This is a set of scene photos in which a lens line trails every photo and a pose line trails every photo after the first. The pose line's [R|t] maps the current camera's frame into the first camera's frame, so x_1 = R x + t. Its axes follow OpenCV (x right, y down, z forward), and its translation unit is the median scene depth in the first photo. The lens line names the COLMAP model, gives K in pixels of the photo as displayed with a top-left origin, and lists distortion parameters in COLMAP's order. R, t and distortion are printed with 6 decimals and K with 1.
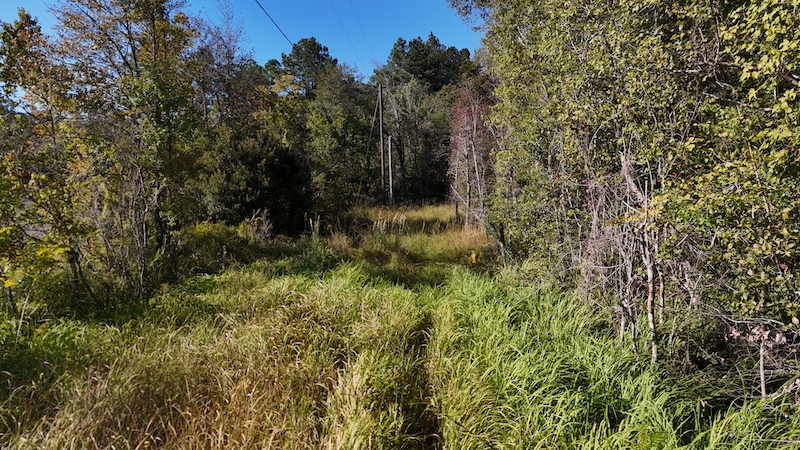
lens RADIAL K [[661.7, 0, 400.0], [0, 661.7, 225.0], [0, 0, 1]] dist [0.096153, 0.001201]
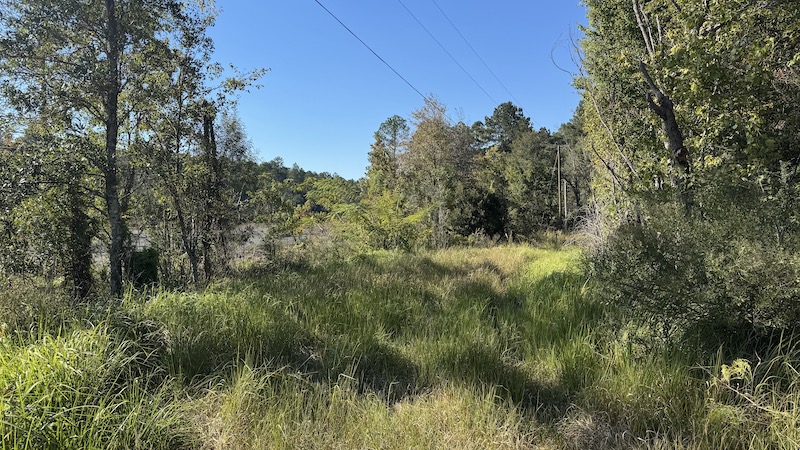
lens RADIAL K [[624.1, 0, 400.0], [0, 624.1, 225.0], [0, 0, 1]] dist [0.285328, -0.285929]
pose [[0.955755, -0.000132, -0.294164, 0.077175], [-0.016361, 0.998428, -0.053604, 0.058514], [0.293709, 0.056045, 0.954251, -0.641397]]
